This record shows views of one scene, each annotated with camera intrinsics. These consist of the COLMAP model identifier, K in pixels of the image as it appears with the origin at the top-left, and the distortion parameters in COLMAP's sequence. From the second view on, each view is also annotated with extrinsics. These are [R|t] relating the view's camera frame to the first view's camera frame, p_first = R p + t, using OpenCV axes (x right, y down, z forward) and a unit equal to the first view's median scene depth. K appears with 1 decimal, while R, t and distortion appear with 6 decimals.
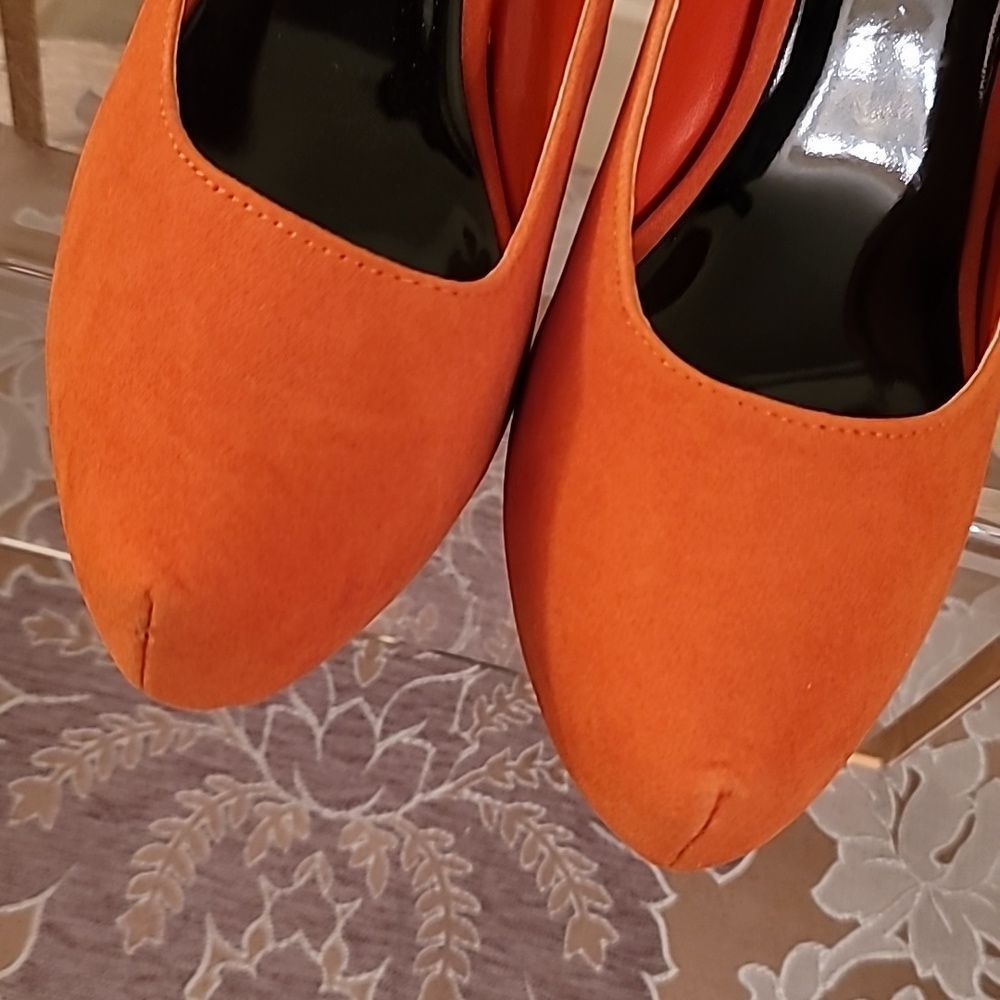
lens RADIAL K [[1751.3, 0, 496.2], [0, 1751.3, 502.8], [0, 0, 1]] dist [0.026352, 0.000000]
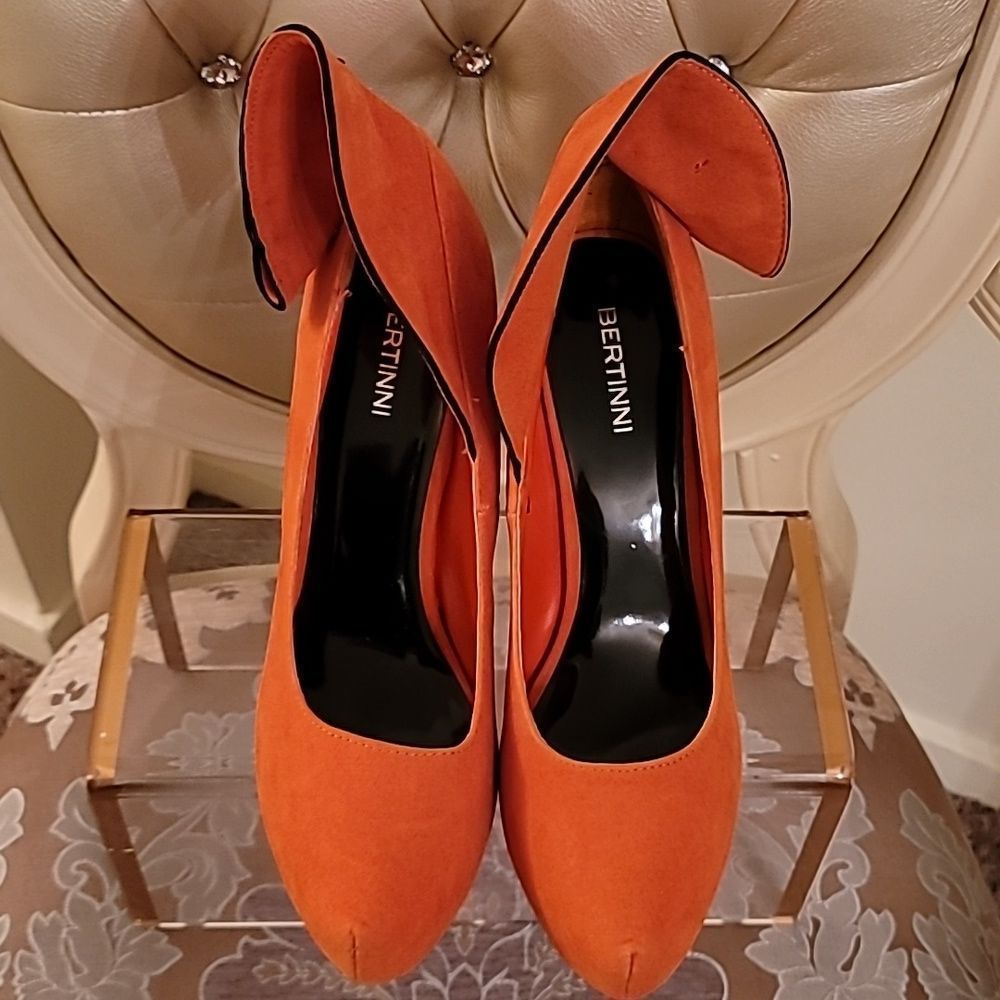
lens RADIAL K [[1751.3, 0, 493.0], [0, 1751.3, 443.0], [0, 0, 1]] dist [0.026352, 0.000000]
pose [[0.964917, -0.262499, 0.005347, 0.064885], [0.259239, 0.949312, -0.177768, -0.049670], [0.041588, 0.172917, 0.984058, -0.677417]]
